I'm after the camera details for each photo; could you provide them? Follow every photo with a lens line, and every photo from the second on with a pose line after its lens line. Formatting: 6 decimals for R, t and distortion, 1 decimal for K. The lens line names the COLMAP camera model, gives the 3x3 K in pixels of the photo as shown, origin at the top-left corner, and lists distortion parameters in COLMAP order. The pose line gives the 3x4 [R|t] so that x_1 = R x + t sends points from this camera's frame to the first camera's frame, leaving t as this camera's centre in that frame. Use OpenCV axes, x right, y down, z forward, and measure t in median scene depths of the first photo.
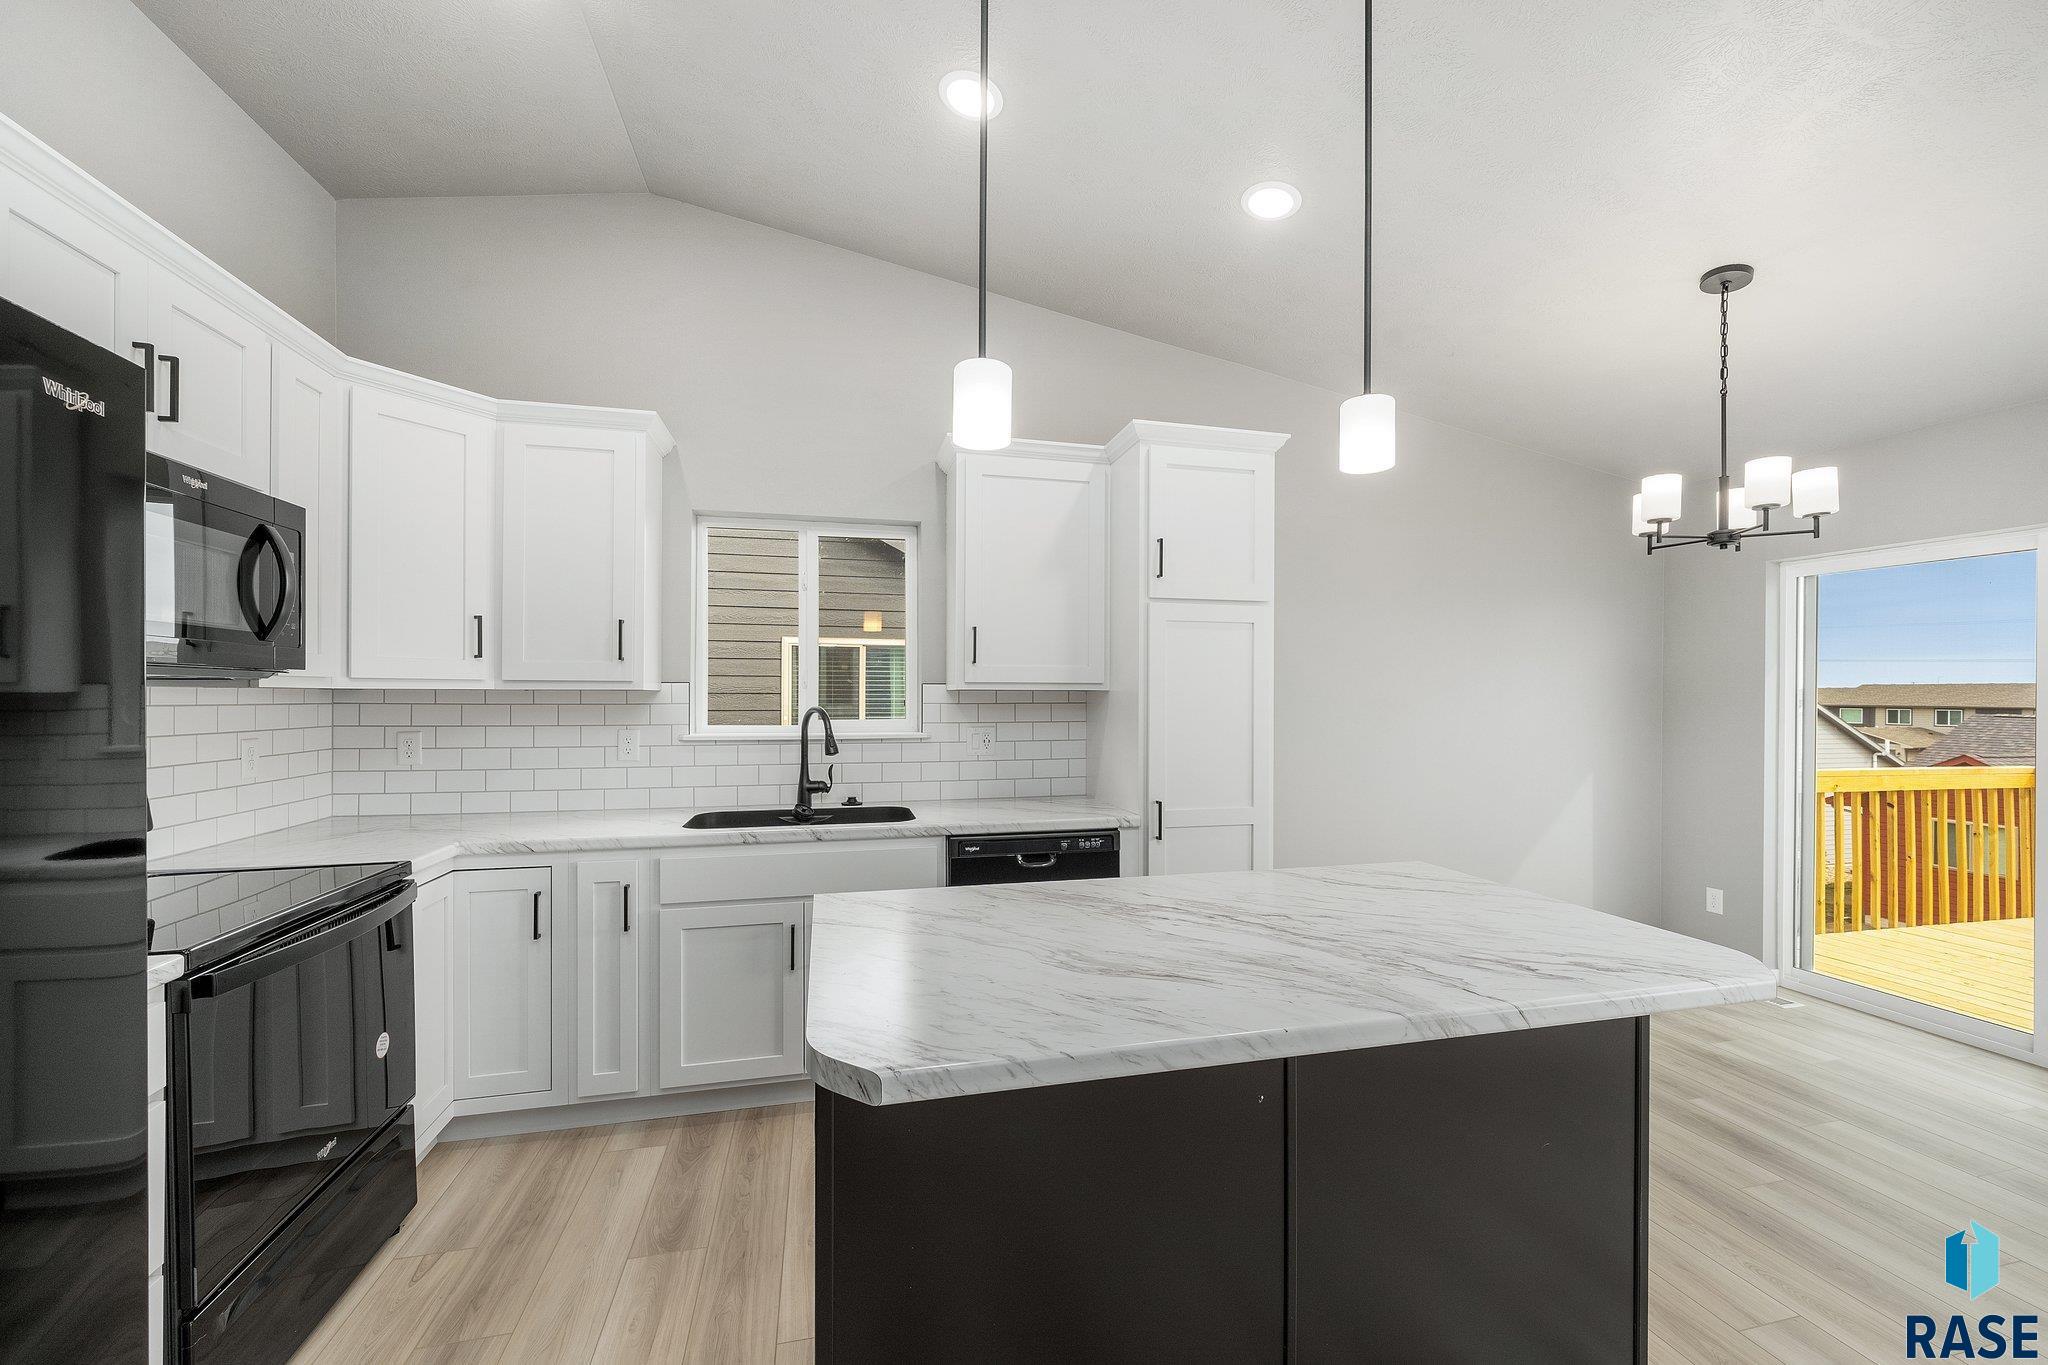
lens RADIAL K [[796.0, 0, 1031.5], [0, 796.0, 697.6], [0, 0, 1]] dist [-0.004120, 0.000519]
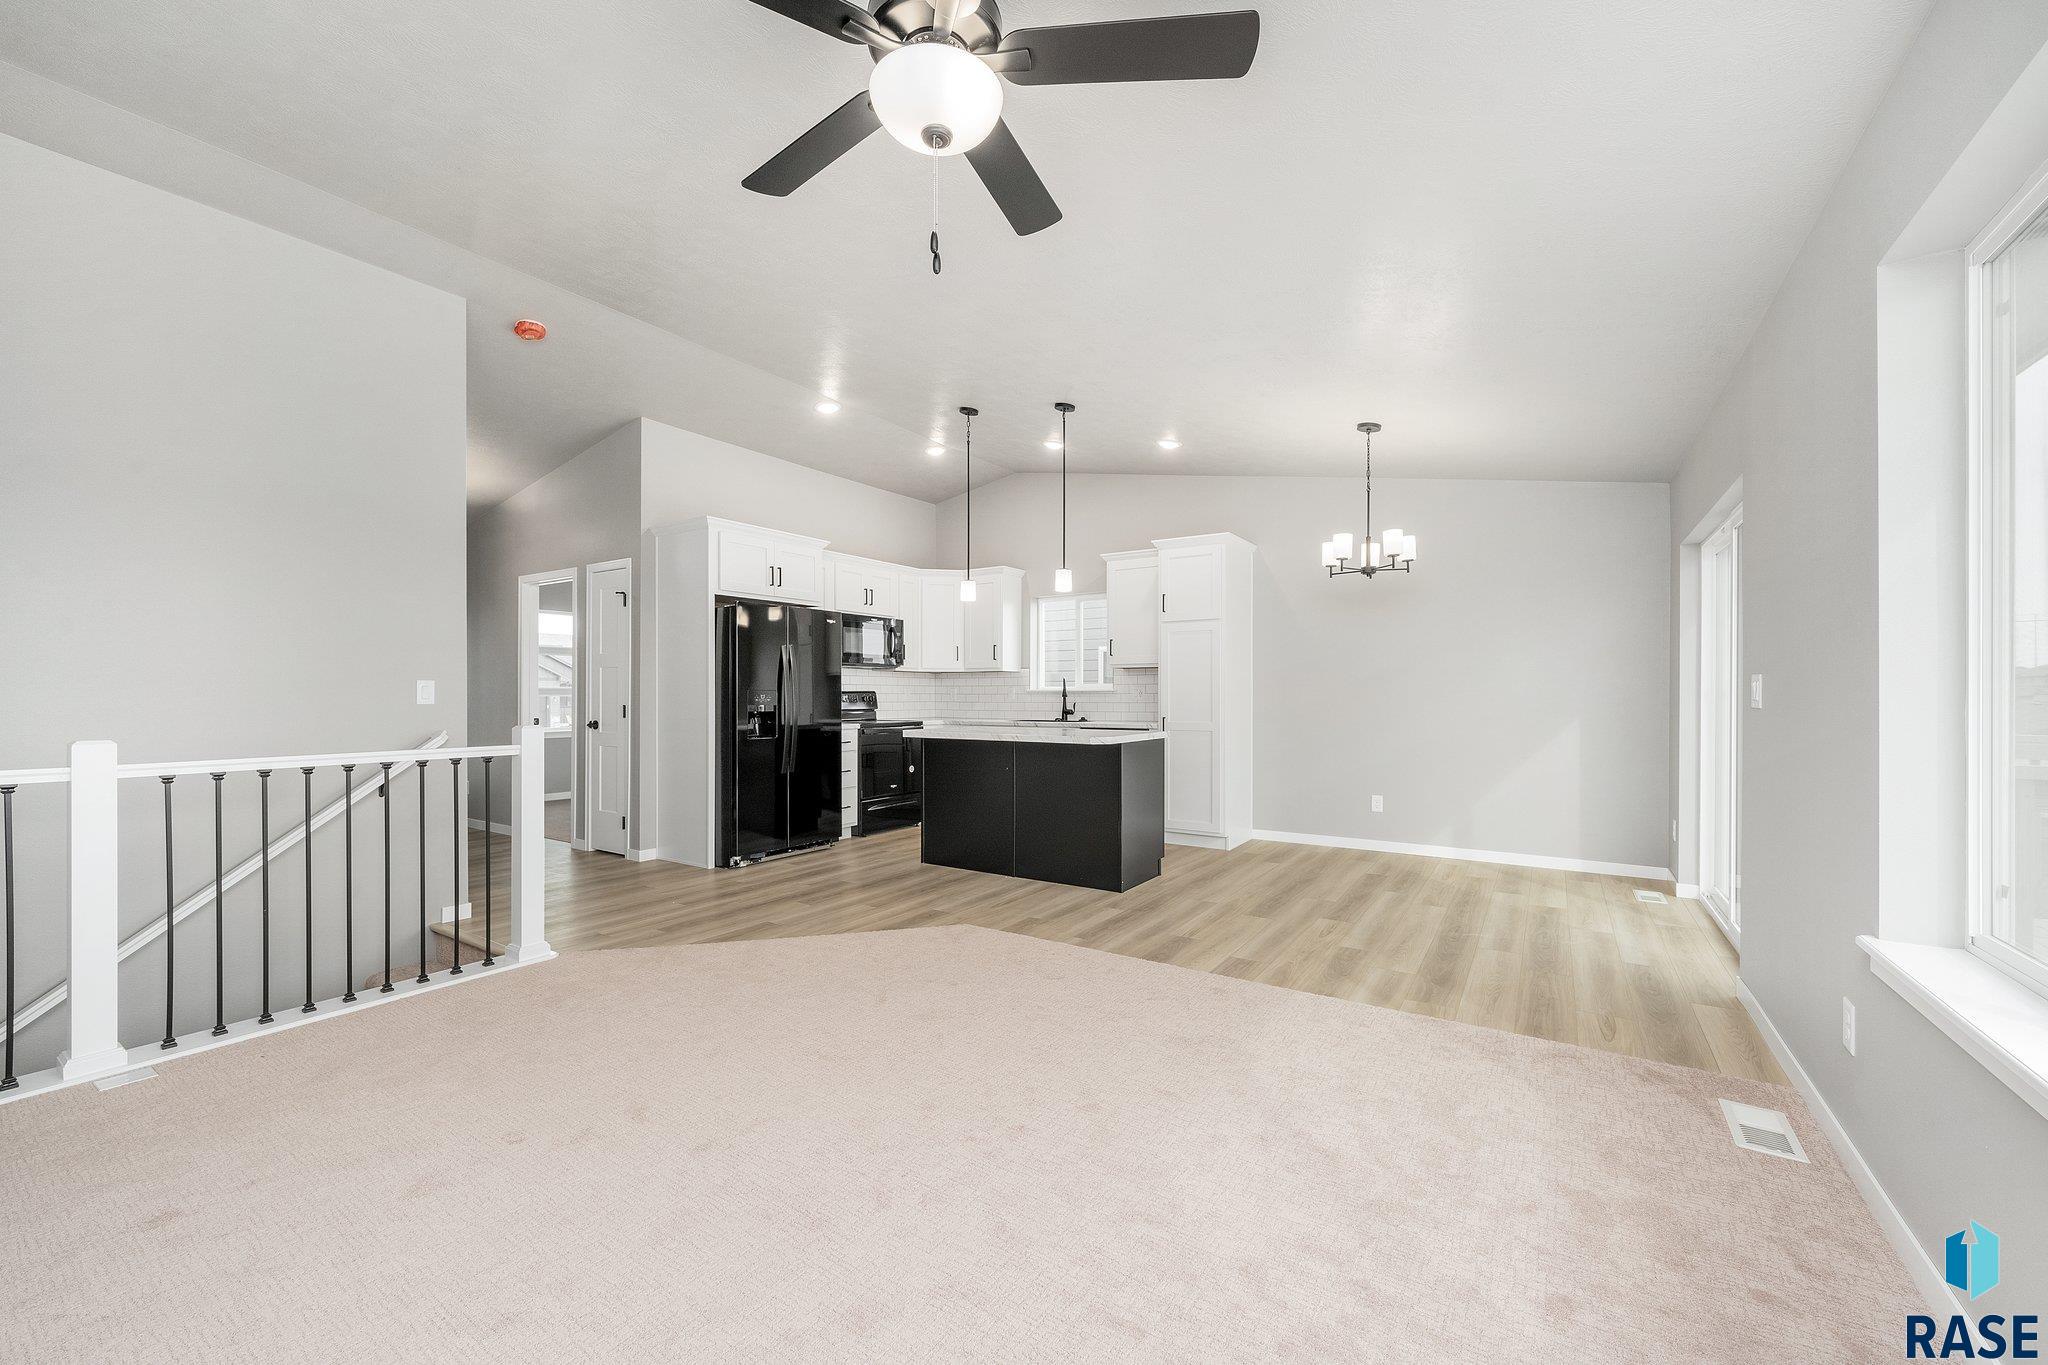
lens RADIAL K [[796.0, 0, 1035.7], [0, 796.0, 697.6], [0, 0, 1]] dist [-0.004120, 0.000519]
pose [[0.681710, -0.000468, -0.731623, 1.517722], [0.001615, 0.999998, 0.000865, 0.077665], [0.731621, -0.001771, 0.681709, -0.719607]]
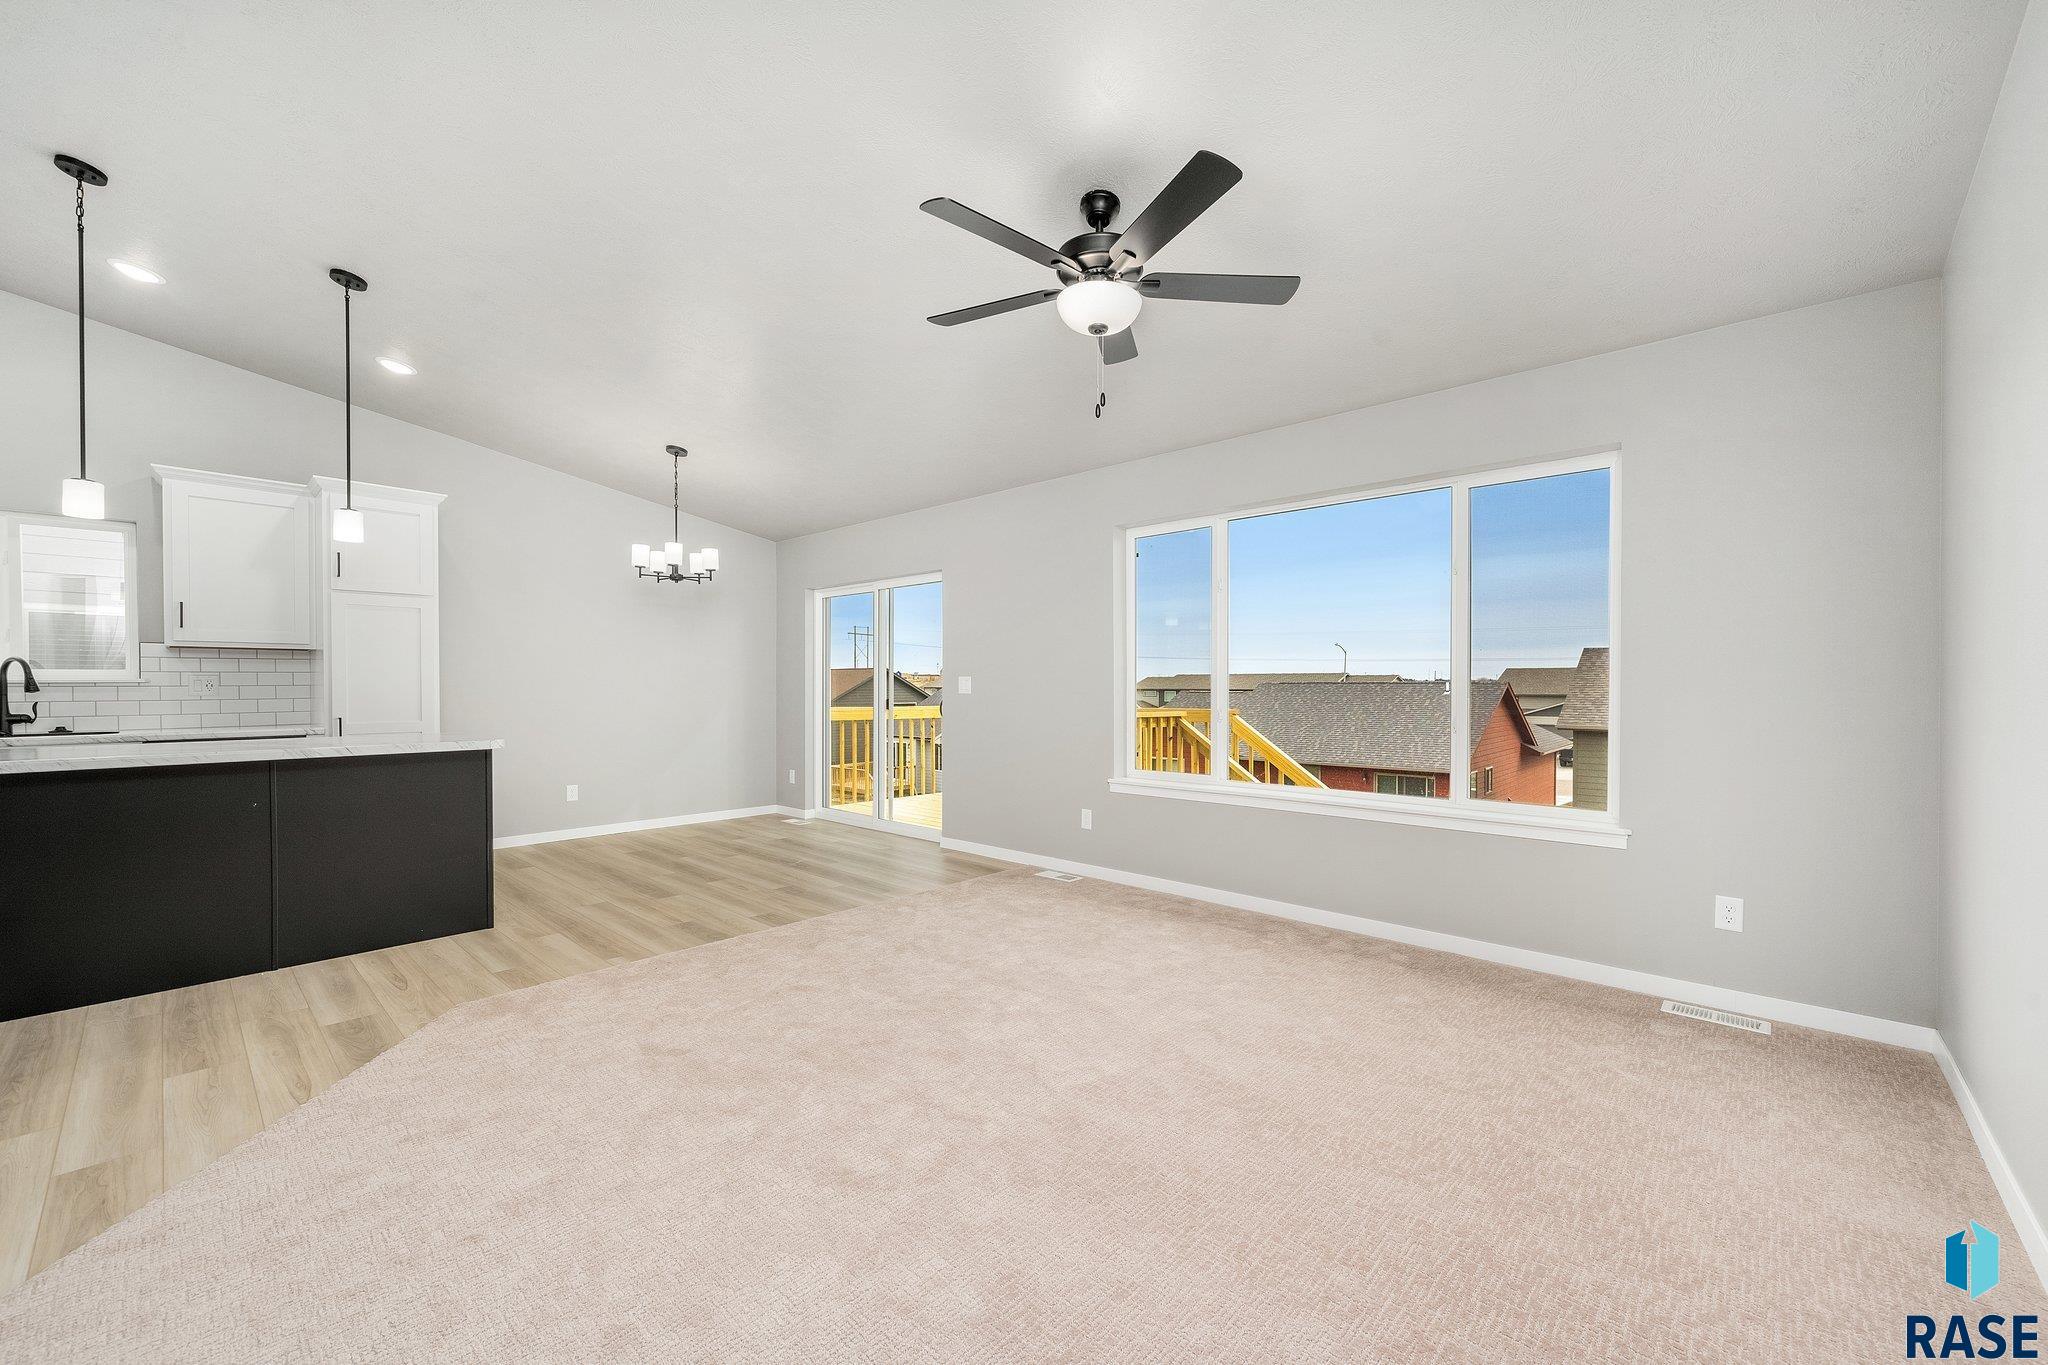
lens RADIAL K [[796.0, 0, 1020.4], [0, 796.0, 697.0], [0, 0, 1]] dist [-0.004120, 0.000519]
pose [[0.836027, -0.012587, 0.548544, 0.435378], [0.006383, 0.999892, 0.013216, 0.078525], [-0.548652, -0.007548, 0.836017, -1.092489]]
